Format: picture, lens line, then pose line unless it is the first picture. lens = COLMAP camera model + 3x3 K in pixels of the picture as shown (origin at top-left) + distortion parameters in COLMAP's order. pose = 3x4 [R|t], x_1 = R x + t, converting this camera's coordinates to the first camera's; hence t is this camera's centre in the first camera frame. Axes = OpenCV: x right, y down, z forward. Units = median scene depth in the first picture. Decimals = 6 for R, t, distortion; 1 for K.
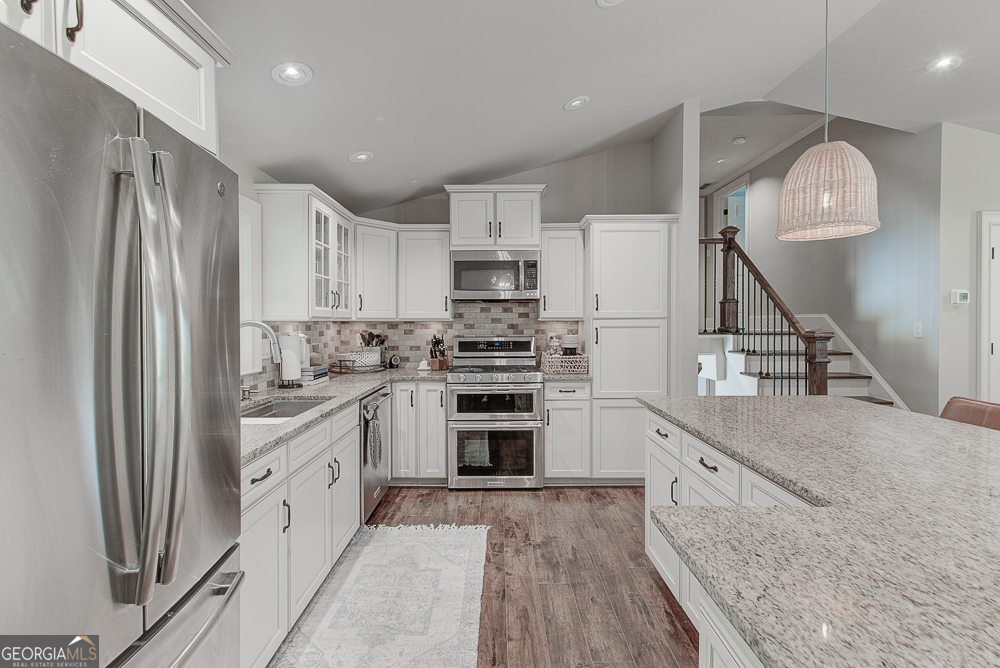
lens RADIAL K [[443.9, 0, 490.0], [0, 443.9, 323.3], [0, 0, 1]] dist [-0.000033, 0.000390]
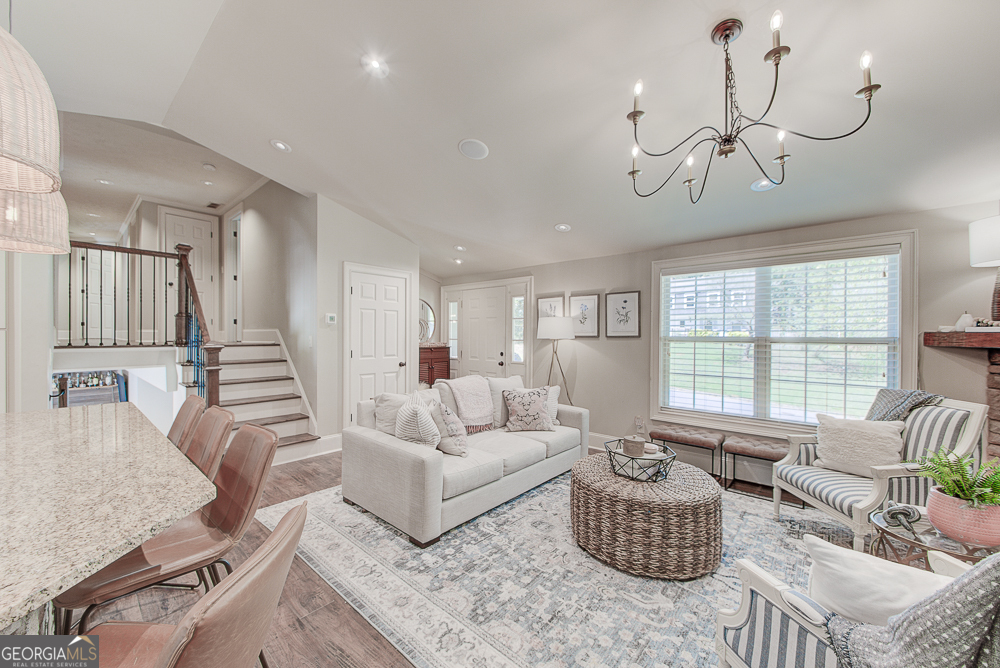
lens RADIAL K [[383.4, 0, 498.6], [0, 383.4, 339.8], [0, 0, 1]] dist [0.000321, -0.002604]
pose [[0.644683, 0.000002, 0.764450, 0.429268], [-0.006349, 0.999966, 0.005351, -0.000512], [-0.764424, -0.008303, 0.644661, -0.202635]]
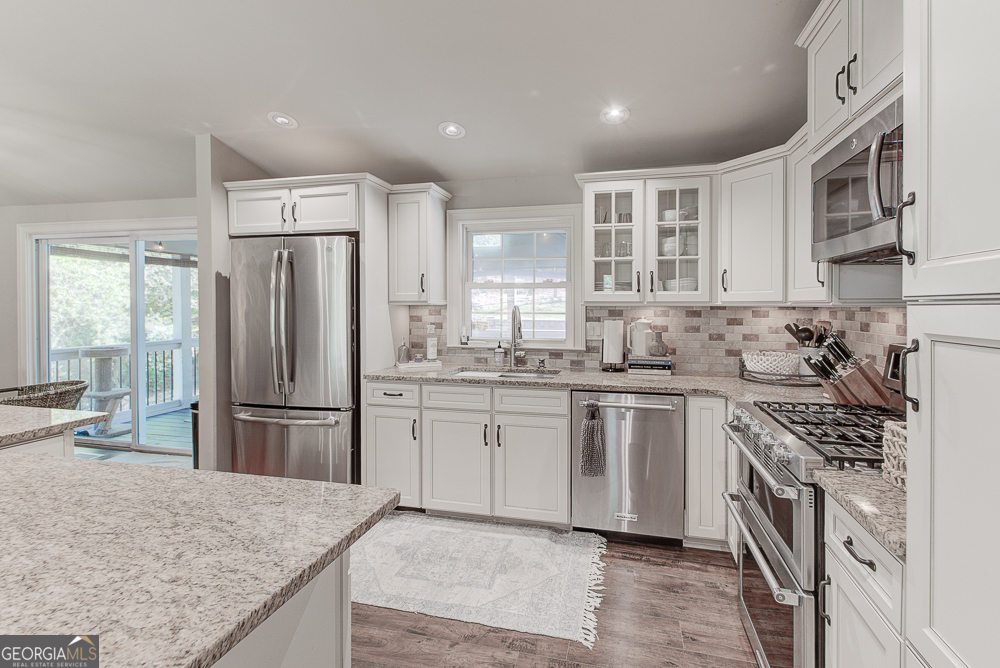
lens RADIAL K [[443.9, 0, 525.0], [0, 443.9, 313.2], [0, 0, 1]] dist [-0.000033, 0.000390]
pose [[-0.206743, 0.014323, -0.978290, 0.466779], [-0.005512, 0.999860, 0.015804, -0.003167], [0.978380, 0.008660, -0.206635, 0.800758]]
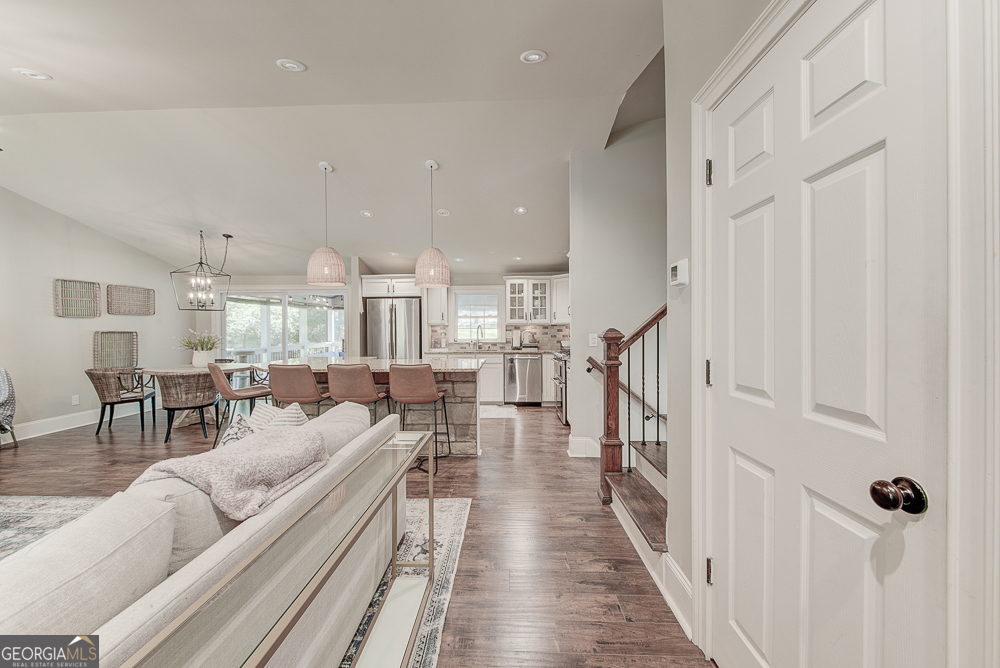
lens RADIAL K [[383.4, 0, 495.9], [0, 383.4, 340.3], [0, 0, 1]] dist [0.000321, -0.002604]
pose [[-0.007177, 0.026342, -0.999627, 1.480751], [0.003368, 0.999648, 0.026319, 0.020282], [0.999969, -0.003177, -0.007263, 0.705929]]
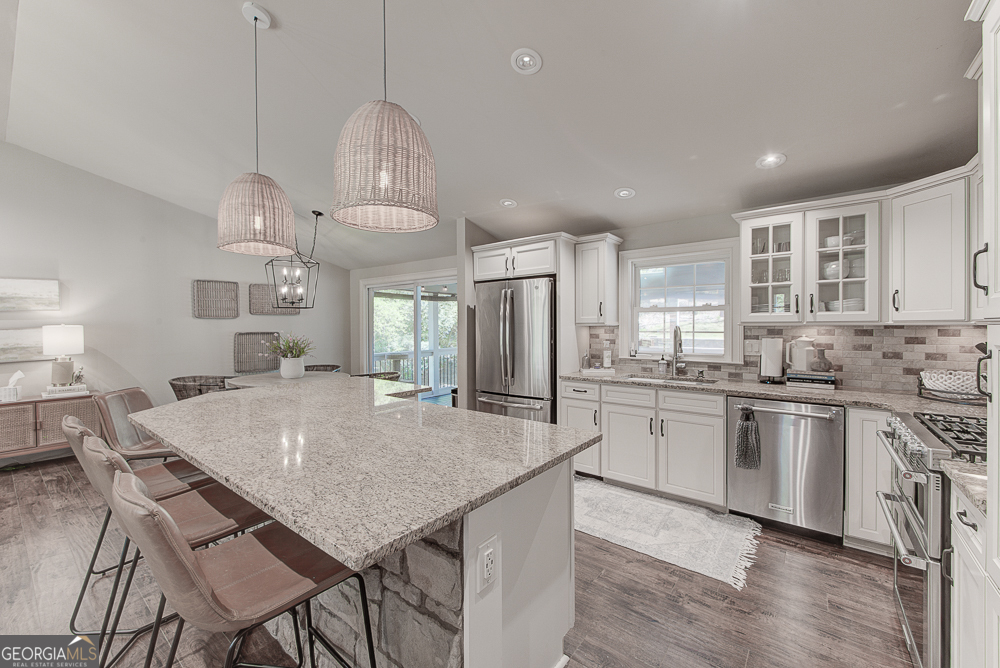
lens RADIAL K [[394.3, 0, 503.5], [0, 394.3, 332.5], [0, 0, 1]] dist [-0.001112, -0.003053]
pose [[-0.603320, 0.013934, -0.797377, 0.617274], [0.000387, 0.999852, 0.017179, -0.004236], [0.797499, 0.010056, -0.603237, 0.839045]]
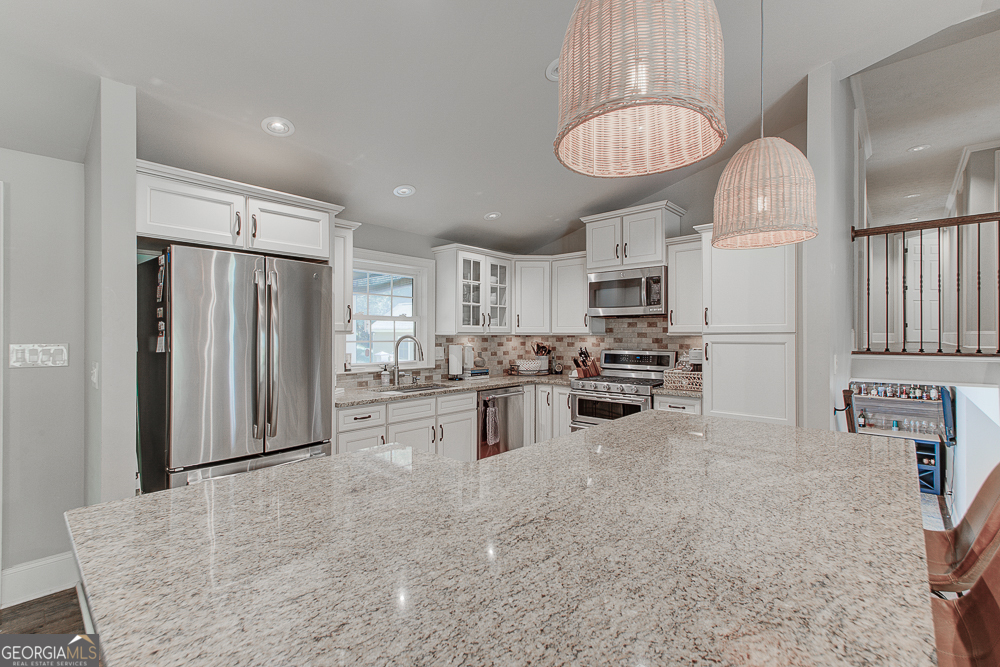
lens RADIAL K [[443.9, 0, 495.5], [0, 443.9, 332.0], [0, 0, 1]] dist [-0.000033, 0.000390]
pose [[0.748300, -0.001821, -0.663358, 0.497872], [-0.004716, 0.999956, -0.008065, -0.003349], [0.663344, 0.009164, 0.748259, -0.012769]]
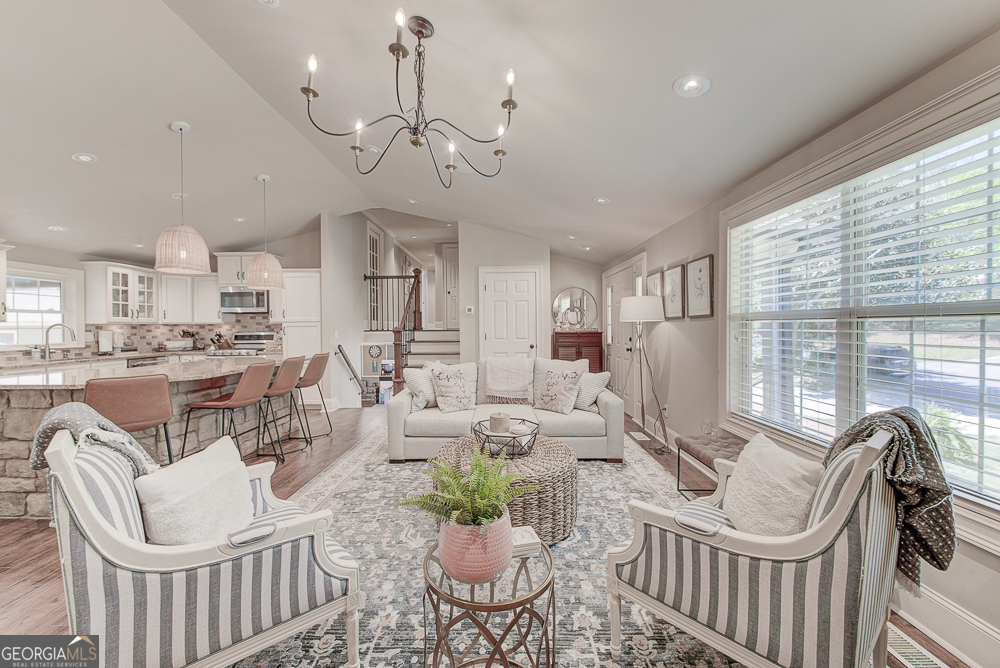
lens RADIAL K [[383.4, 0, 503.9], [0, 383.4, 329.0], [0, 0, 1]] dist [0.000321, -0.002604]
pose [[0.999911, -0.005528, 0.012174, 1.112080], [0.005484, 0.999978, 0.003614, 0.017833], [-0.012193, -0.003547, 0.999919, -0.650919]]
